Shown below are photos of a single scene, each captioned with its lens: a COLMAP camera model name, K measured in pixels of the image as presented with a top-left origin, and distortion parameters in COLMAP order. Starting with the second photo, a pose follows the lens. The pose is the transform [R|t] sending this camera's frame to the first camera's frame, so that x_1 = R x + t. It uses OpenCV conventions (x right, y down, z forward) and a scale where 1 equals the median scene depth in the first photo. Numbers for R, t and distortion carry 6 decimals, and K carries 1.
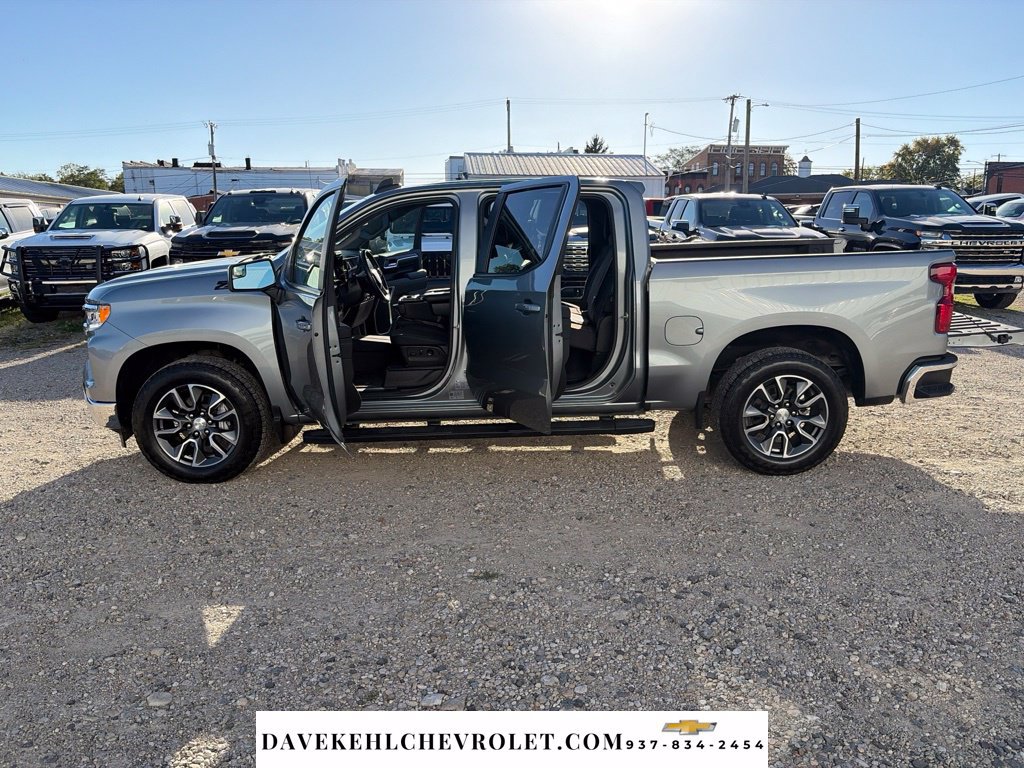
lens RADIAL K [[778.8, 0, 512.0], [0, 778.8, 384.0], [0, 0, 1]] dist [0.048051, -0.051188]
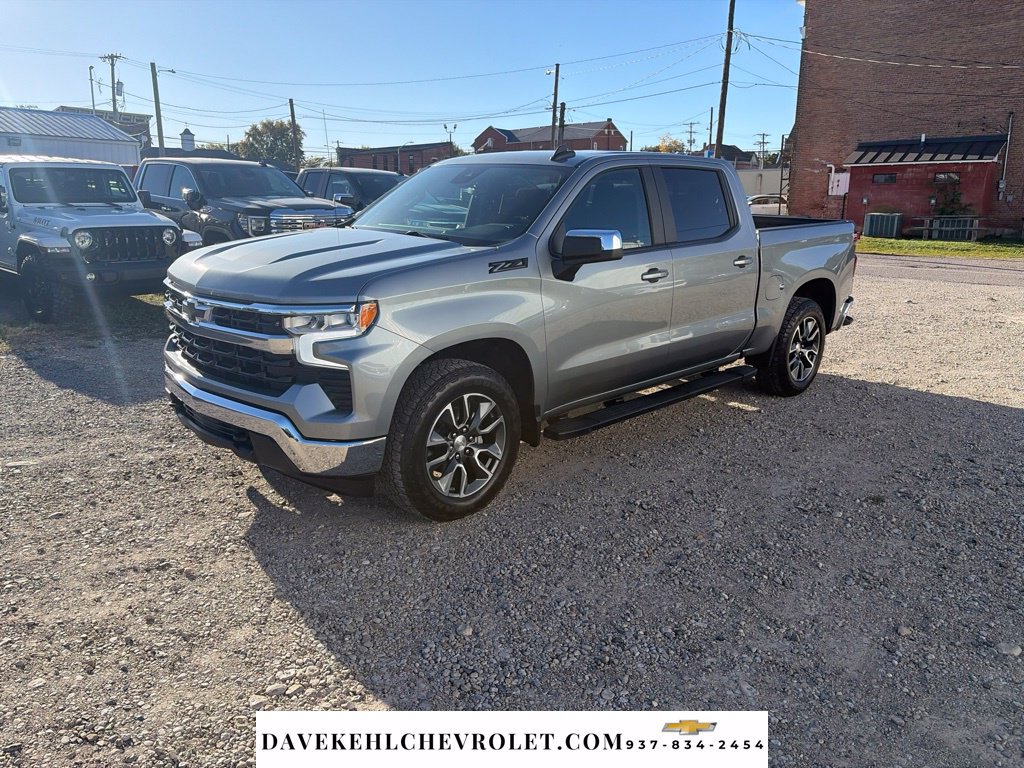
lens RADIAL K [[778.8, 0, 512.0], [0, 778.8, 384.0], [0, 0, 1]] dist [0.048051, -0.051188]
pose [[0.712266, -0.146726, 0.686403, -0.882824], [0.126204, 0.988741, 0.080394, -0.065419], [-0.690471, 0.029365, 0.722764, 0.383921]]
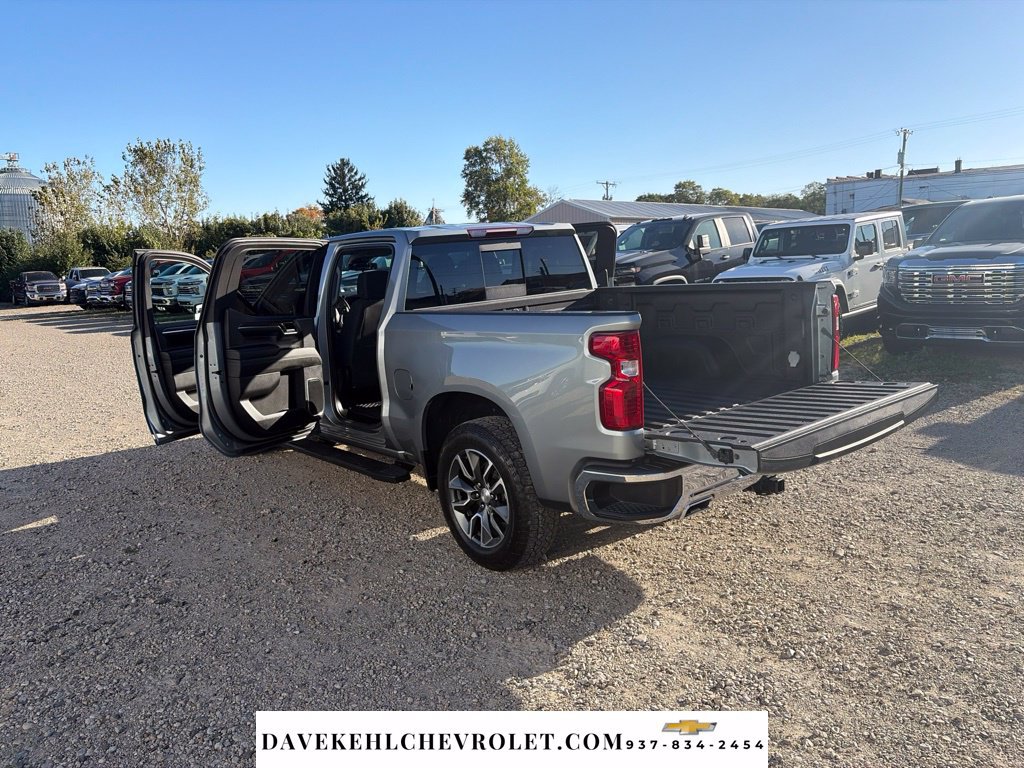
lens RADIAL K [[778.8, 0, 512.0], [0, 778.8, 384.0], [0, 0, 1]] dist [0.048051, -0.051188]
pose [[0.624883, 0.111226, -0.772754, 0.989221], [-0.120294, 0.991697, 0.045464, -0.121347], [0.771395, 0.064548, 0.633075, 0.471319]]
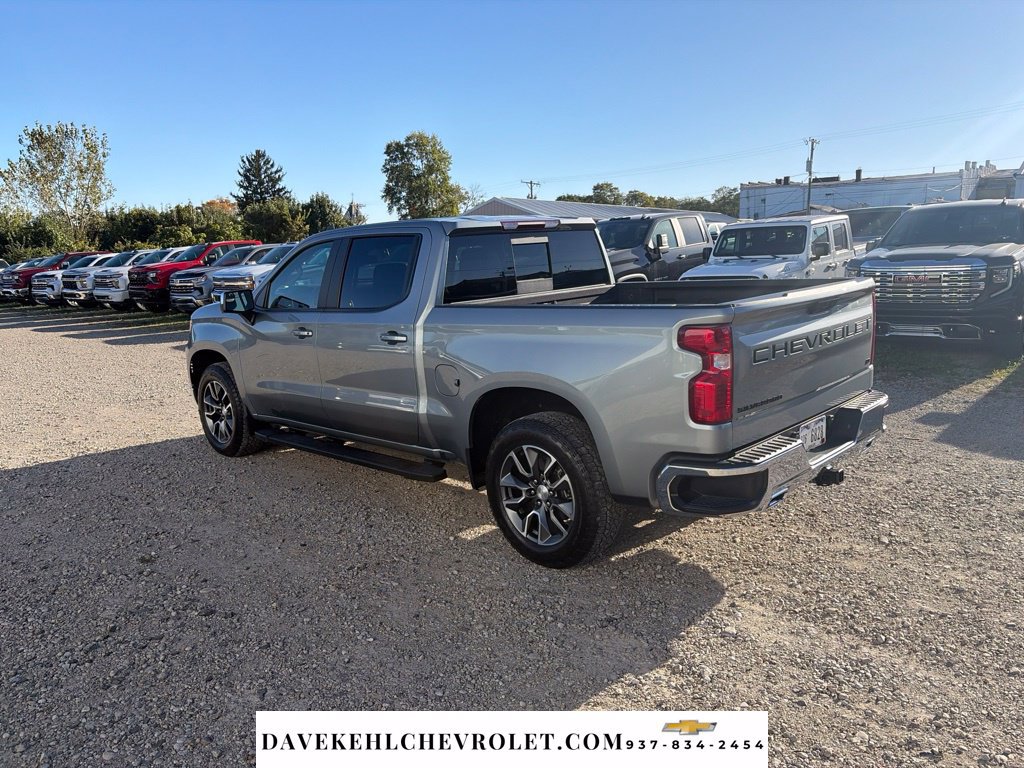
lens RADIAL K [[776.2, 0, 519.3], [0, 776.2, 385.4], [0, 0, 1]] dist [0.039833, -0.034889]
pose [[0.713917, 0.110807, -0.691407, 0.875228], [-0.119700, 0.992178, 0.035413, -0.099405], [0.689923, 0.057479, 0.721597, 0.372631]]
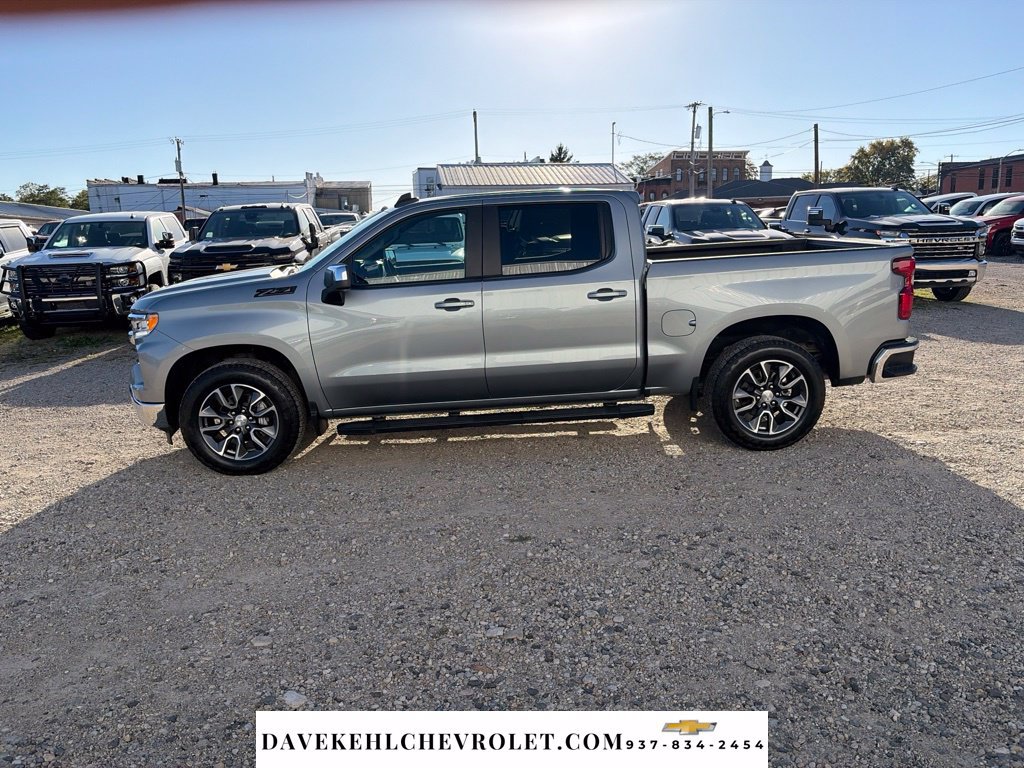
lens RADIAL K [[778.8, 0, 512.0], [0, 778.8, 384.0], [0, 0, 1]] dist [0.048051, -0.051188]
pose [[0.998855, -0.030251, 0.037057, -0.059329], [0.030666, 0.999473, -0.010691, 0.022887], [-0.036714, 0.011815, 0.999256, -0.102672]]
